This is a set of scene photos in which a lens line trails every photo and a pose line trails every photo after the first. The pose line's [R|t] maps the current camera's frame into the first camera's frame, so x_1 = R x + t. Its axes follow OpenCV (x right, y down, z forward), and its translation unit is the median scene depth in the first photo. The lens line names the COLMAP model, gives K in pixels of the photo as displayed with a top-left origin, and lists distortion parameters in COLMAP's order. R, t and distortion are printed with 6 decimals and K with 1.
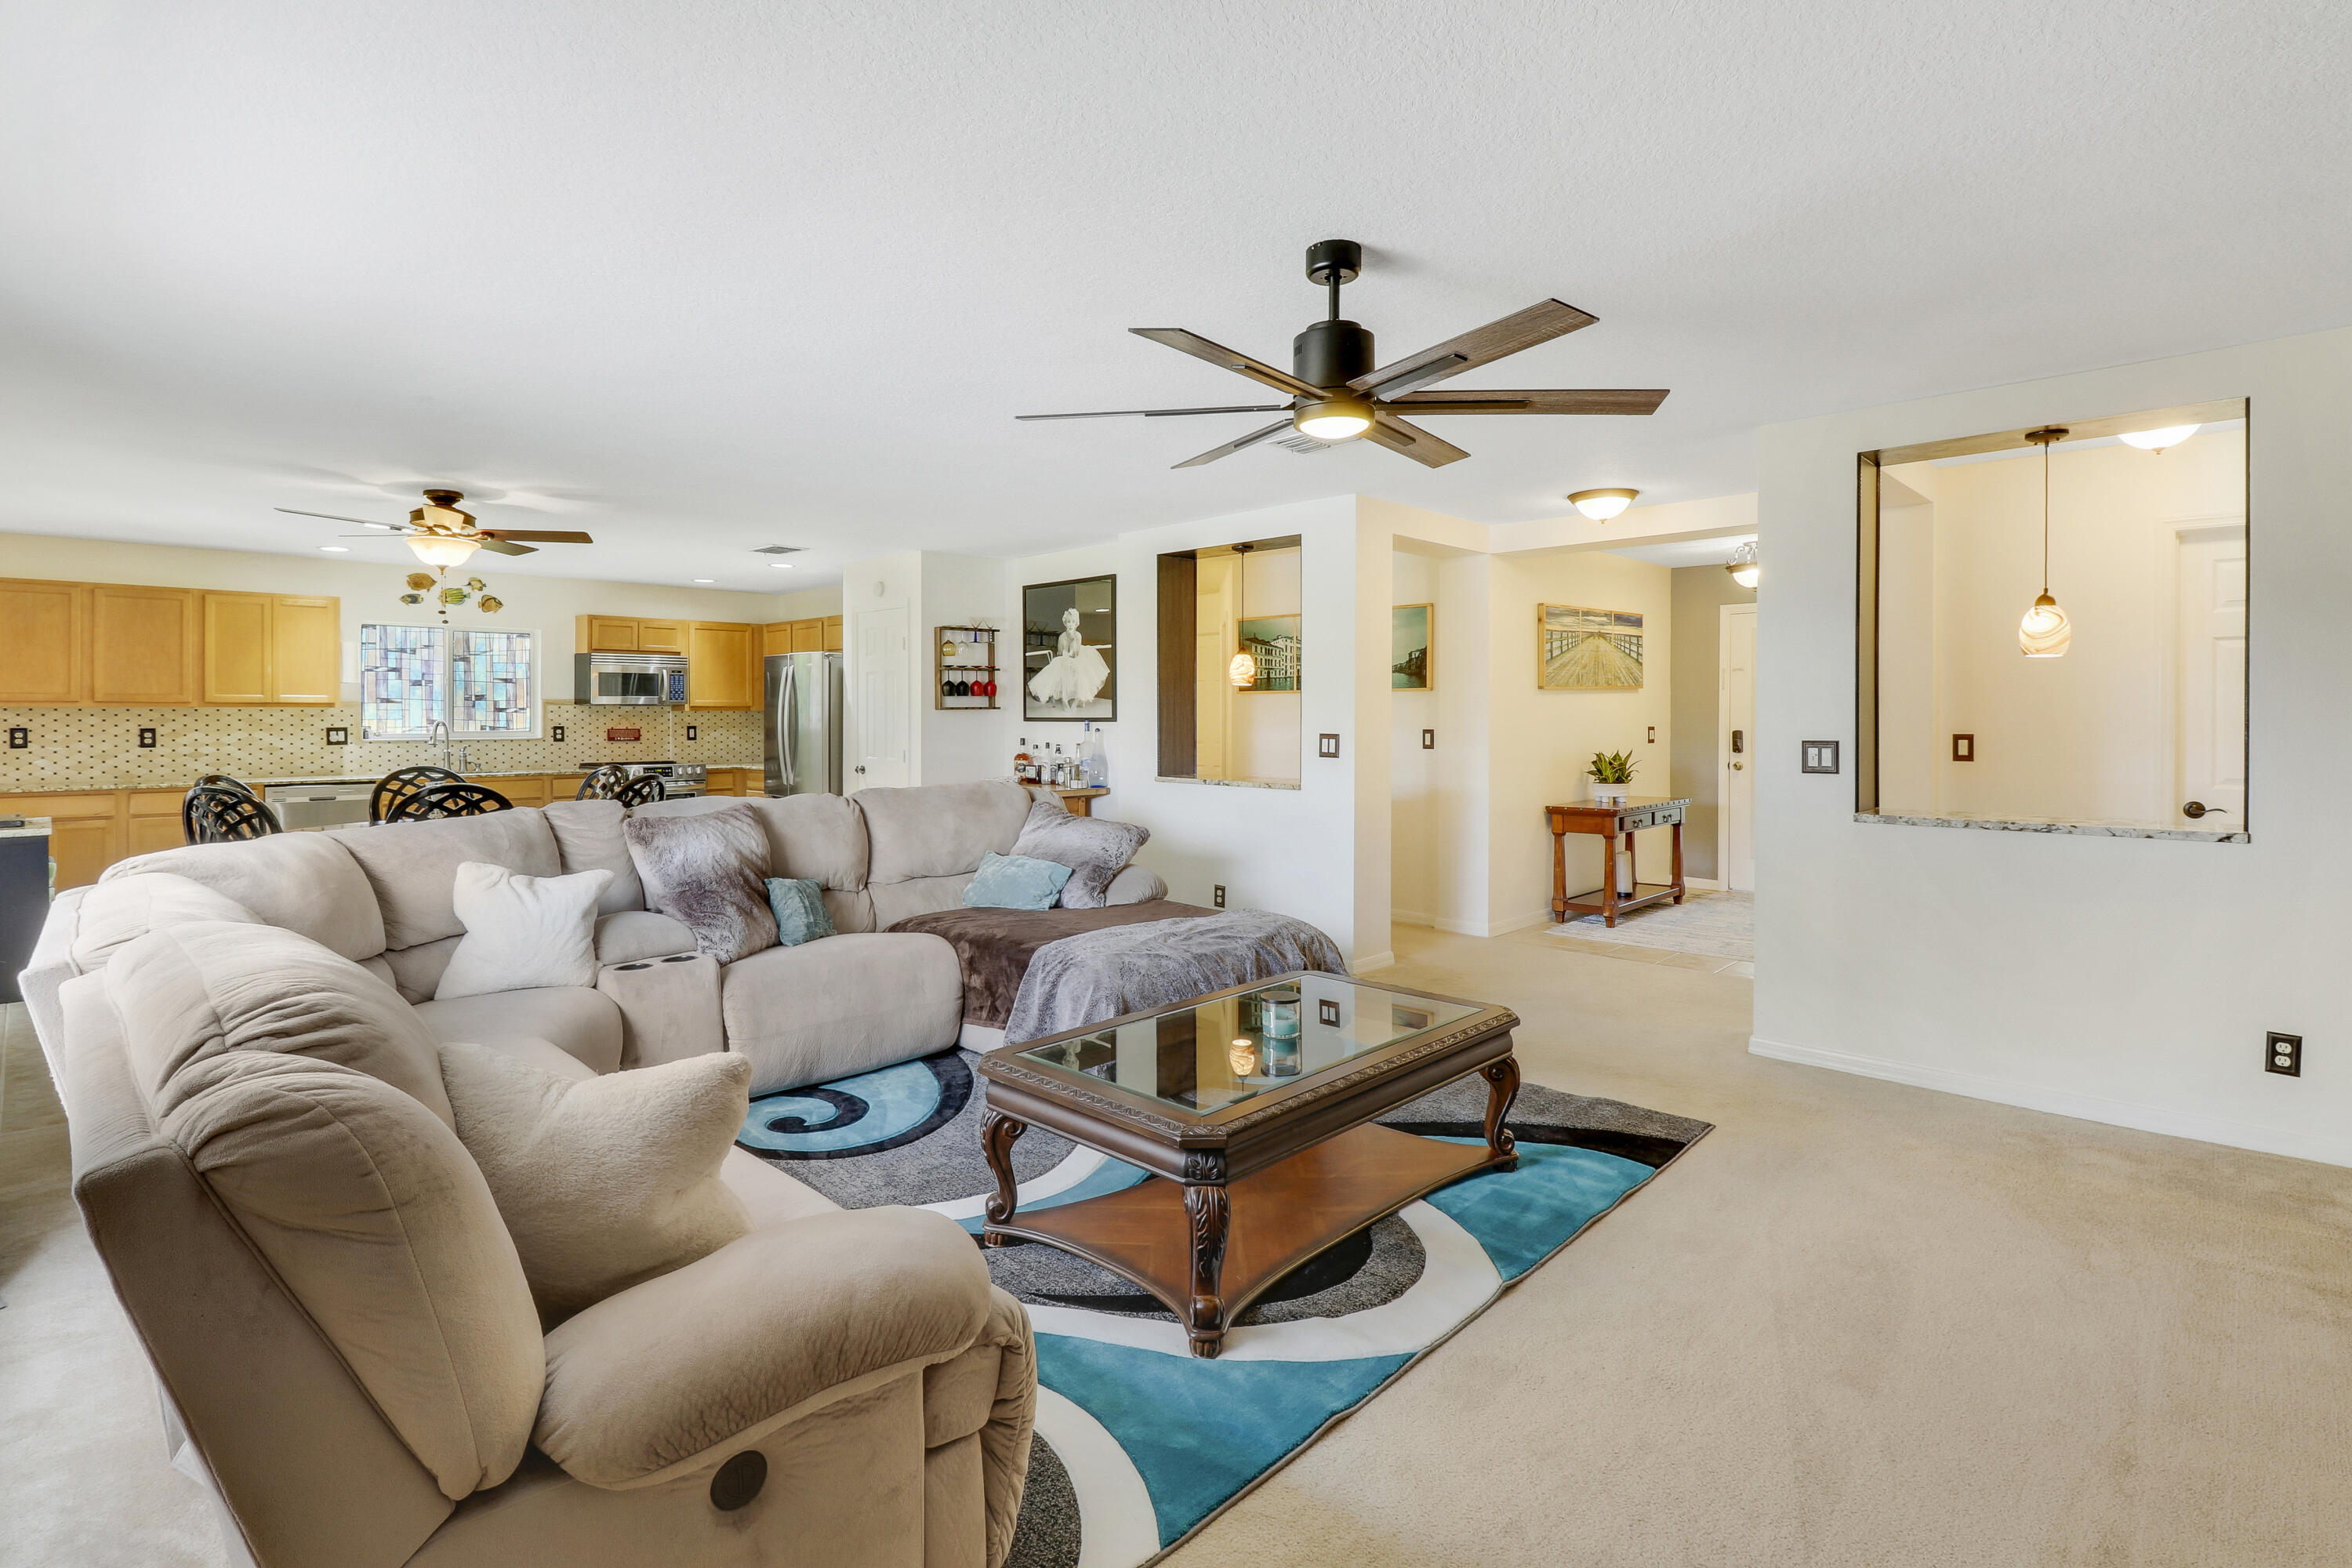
lens RADIAL K [[1144.7, 0, 1176.6], [0, 1144.7, 719.9], [0, 0, 1]] dist [-0.012540, -0.000398]
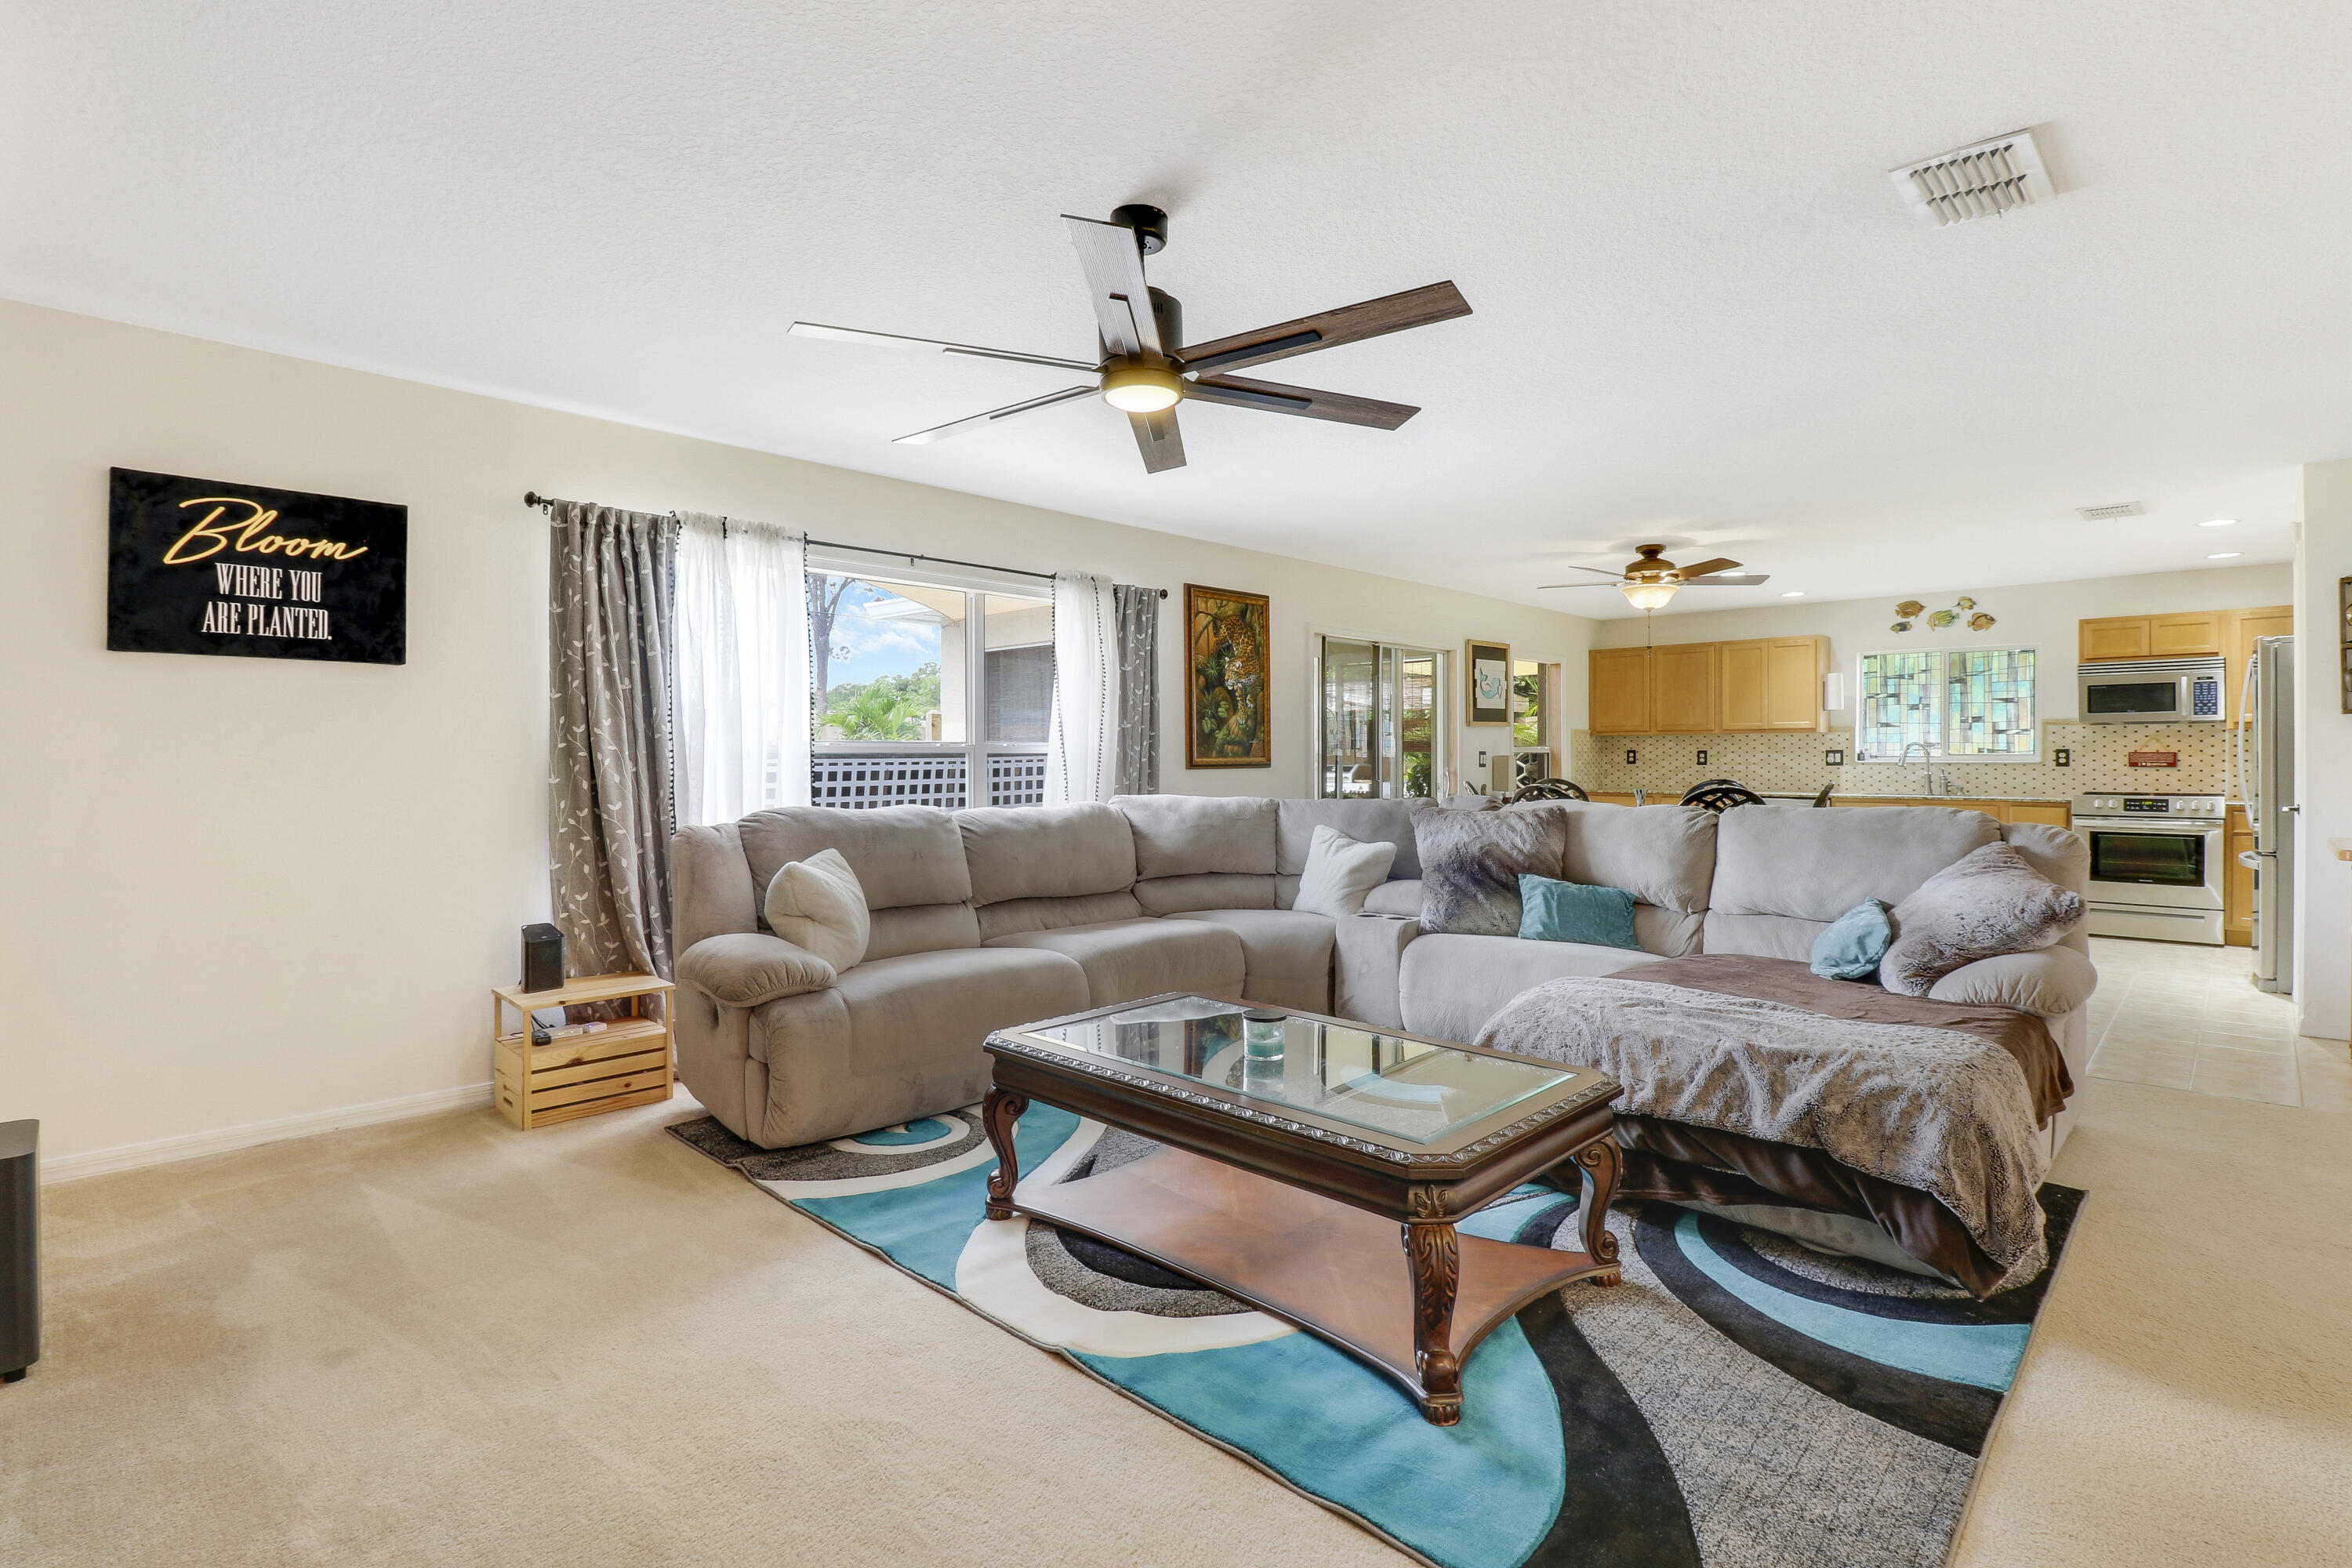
lens RADIAL K [[1132.3, 0, 1190.0], [0, 1132.3, 764.6], [0, 0, 1]] dist [0.004491, -0.016712]
pose [[-0.005705, 0.006550, -0.999962, 0.368064], [-0.002588, 0.999975, 0.006565, 0.014818], [0.999980, 0.002625, -0.005688, 0.354803]]
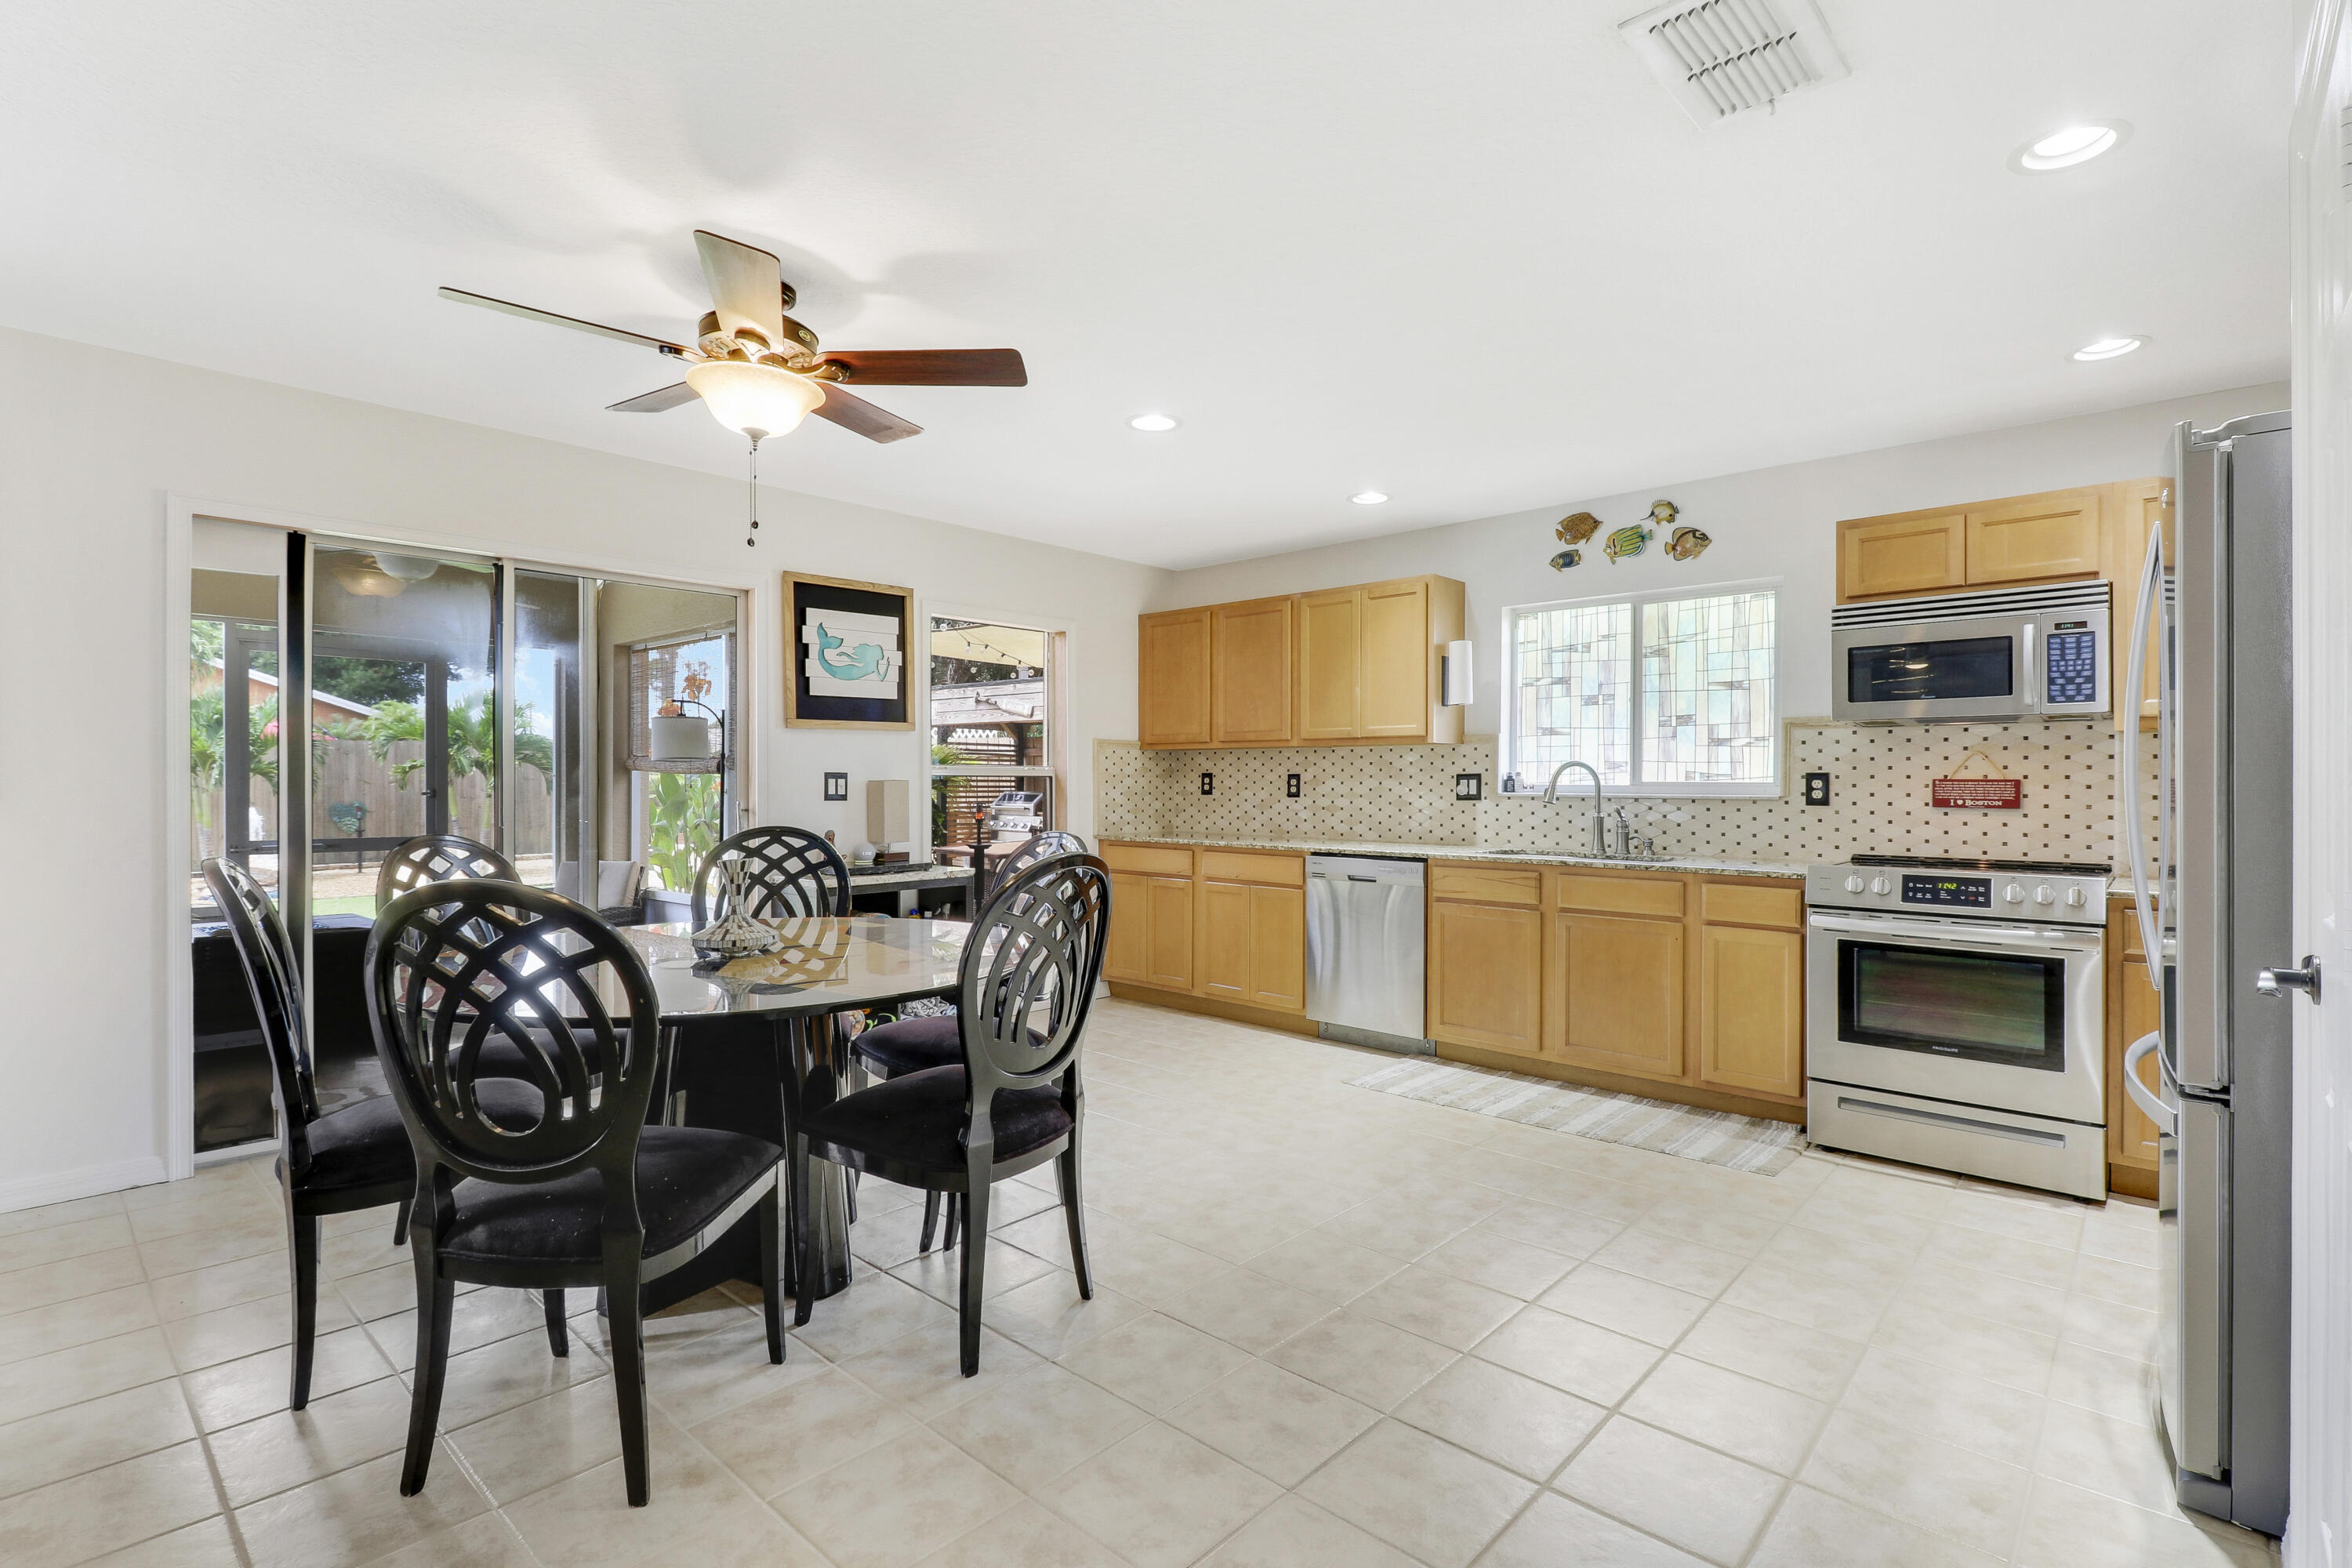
lens RADIAL K [[1110.4, 0, 1179.8], [0, 1110.4, 791.1], [0, 0, 1]] dist [-0.000367, -0.012941]
pose [[0.013308, 0.006757, -0.999889, -0.090630], [-0.008081, 0.999945, 0.006650, 0.013171], [0.999879, 0.007992, 0.013362, 0.790039]]
